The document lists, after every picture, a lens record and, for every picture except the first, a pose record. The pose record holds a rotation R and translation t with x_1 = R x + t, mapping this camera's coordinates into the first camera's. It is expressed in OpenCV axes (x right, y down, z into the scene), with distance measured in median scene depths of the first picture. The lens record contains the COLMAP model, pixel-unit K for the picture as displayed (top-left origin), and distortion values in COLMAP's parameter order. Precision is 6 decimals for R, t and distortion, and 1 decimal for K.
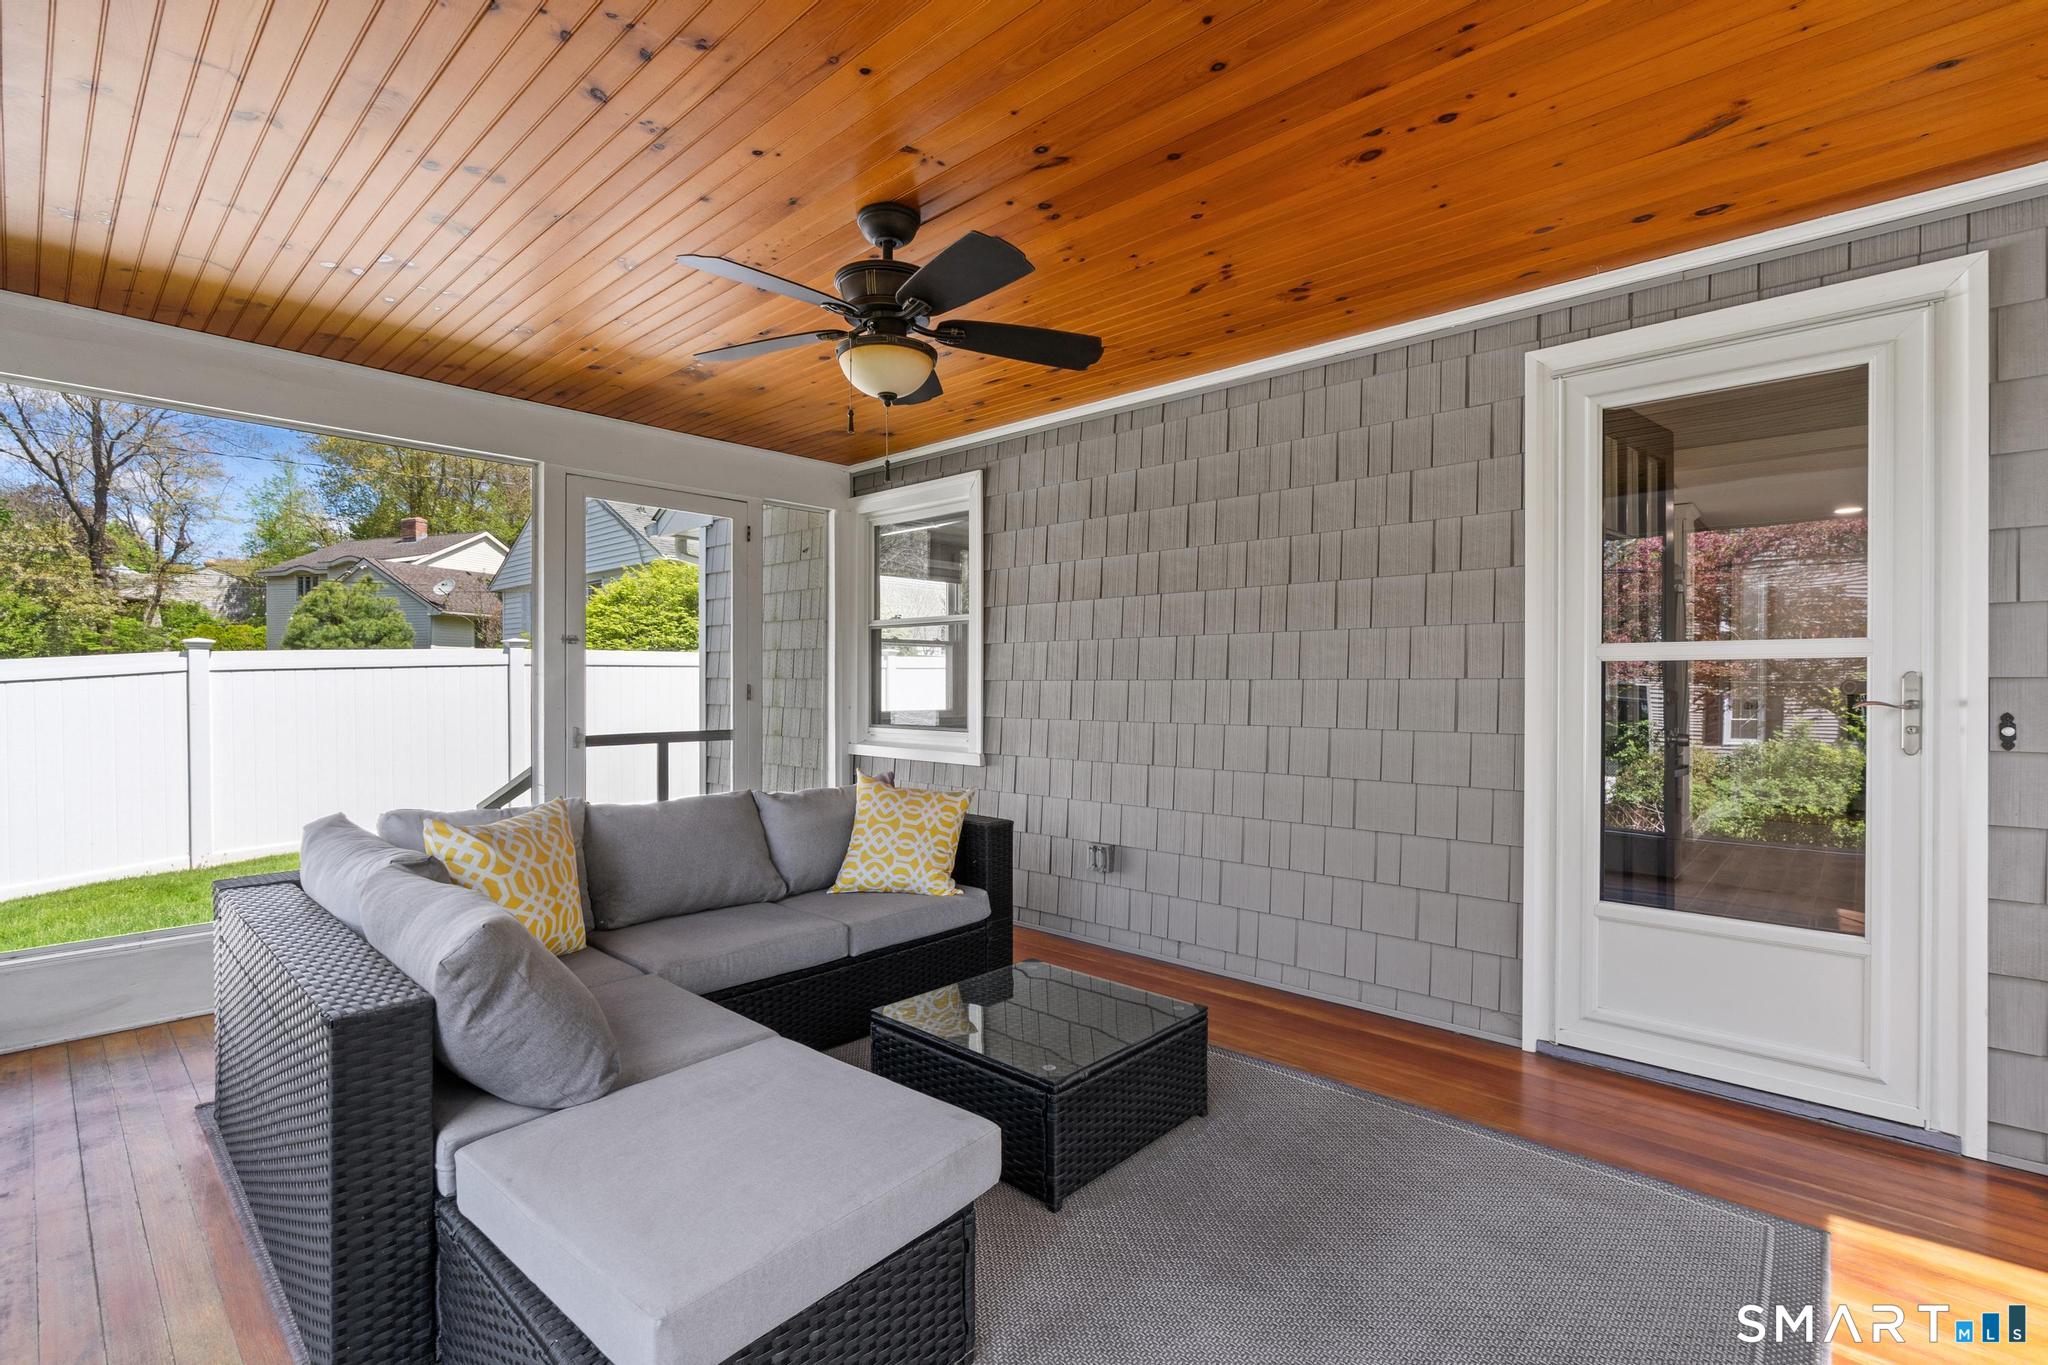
lens RADIAL K [[931.2, 0, 1028.3], [0, 931.2, 680.4], [0, 0, 1]] dist [0.004639, 0.000338]
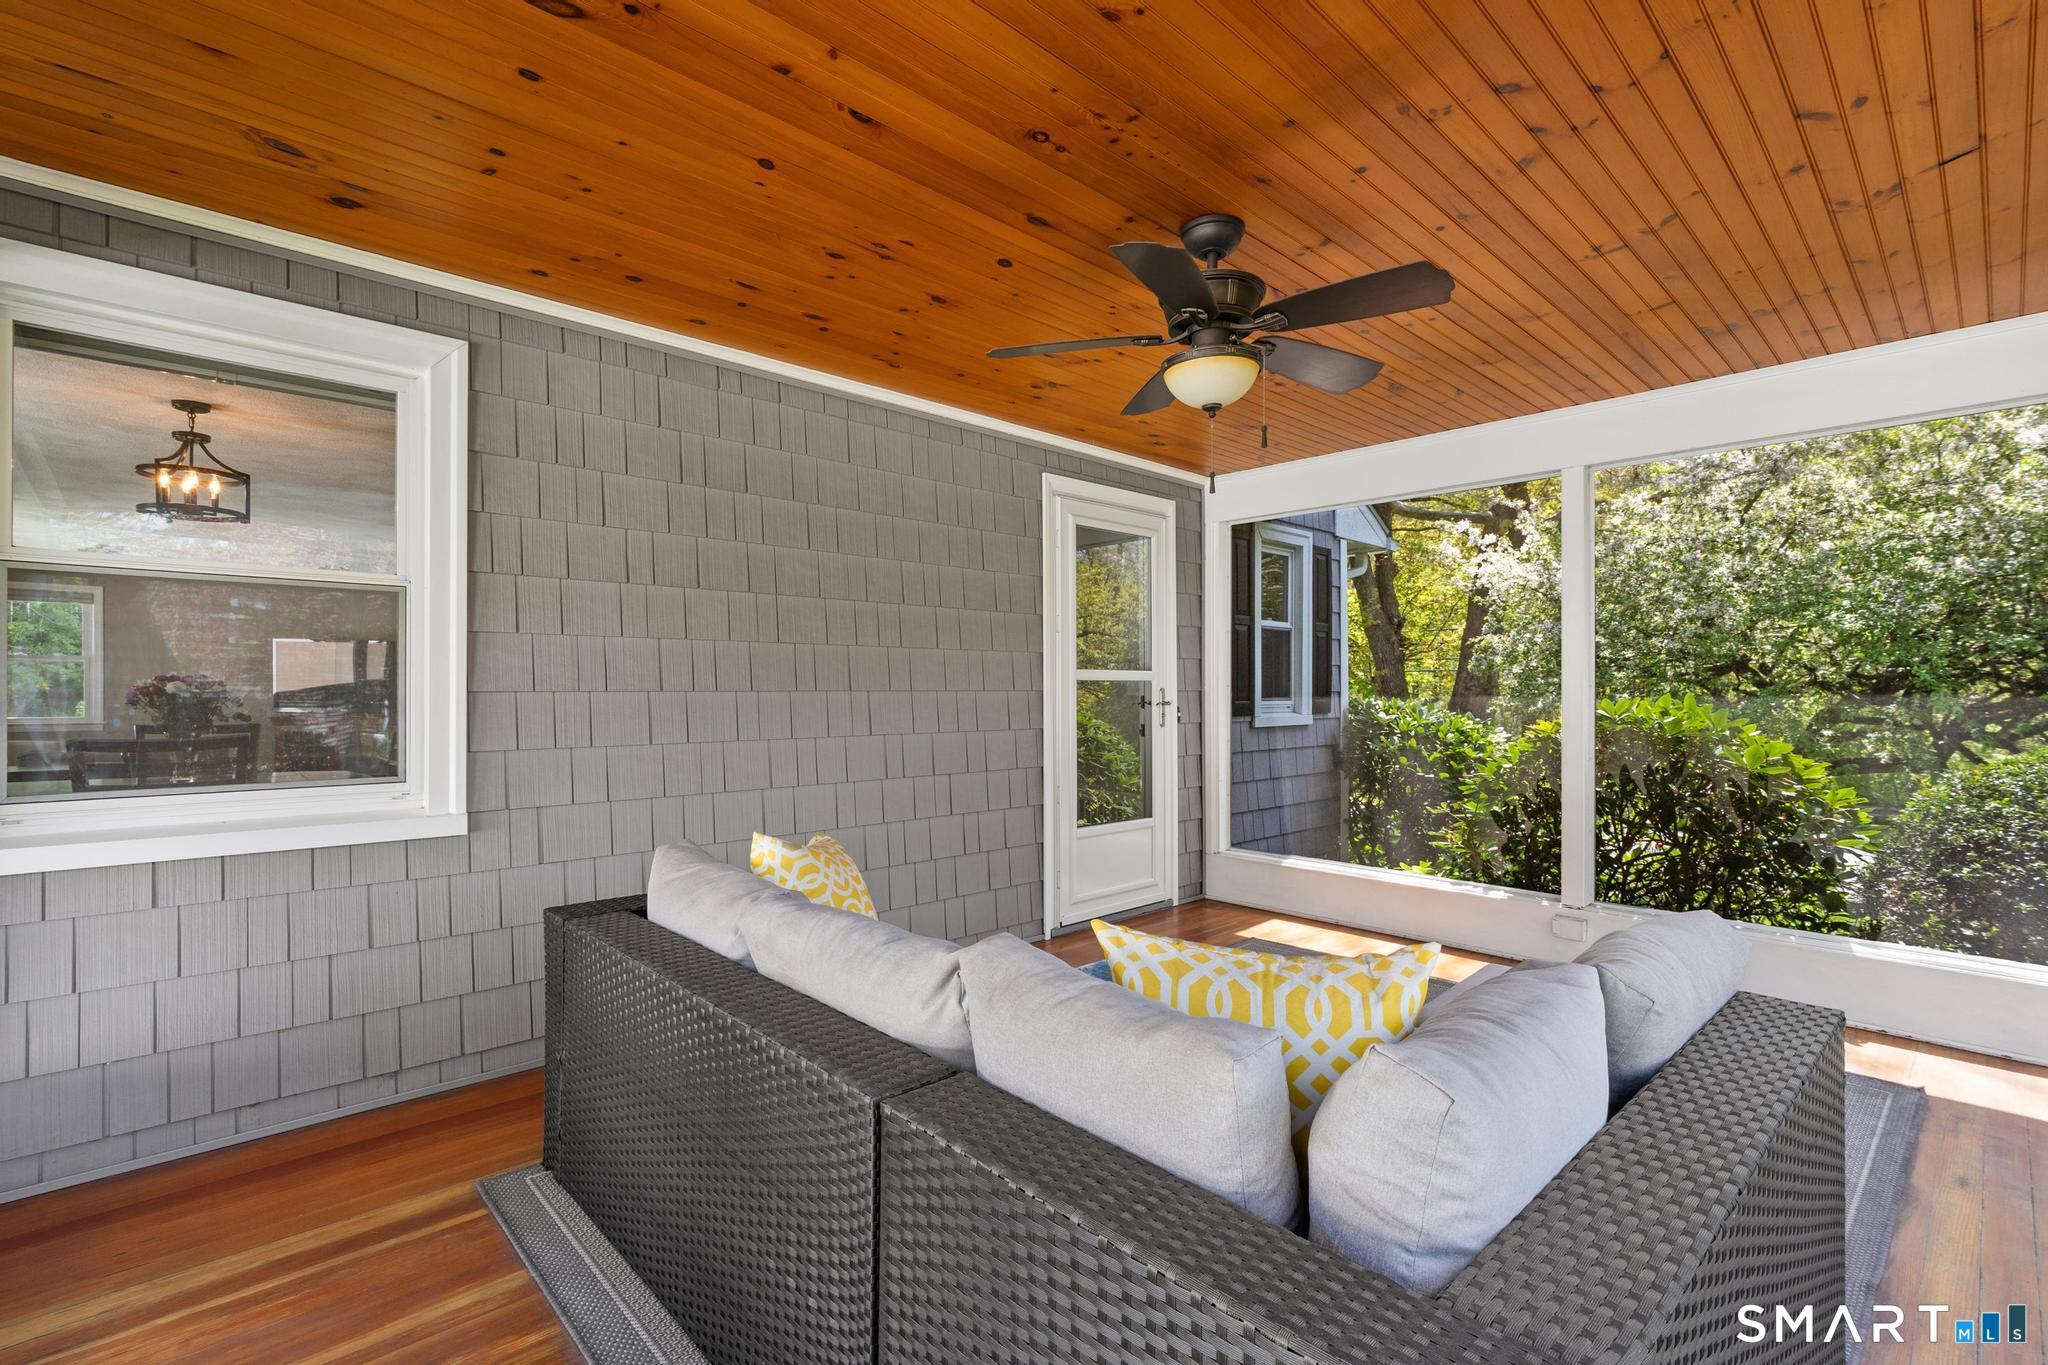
lens RADIAL K [[931.2, 0, 1028.8], [0, 931.2, 693.8], [0, 0, 1]] dist [0.004639, 0.000338]
pose [[0.082008, -0.000713, 0.996631, -0.841524], [-0.000902, 0.999999, 0.000790, 0.001520], [-0.996631, -0.000964, 0.082007, 0.796922]]
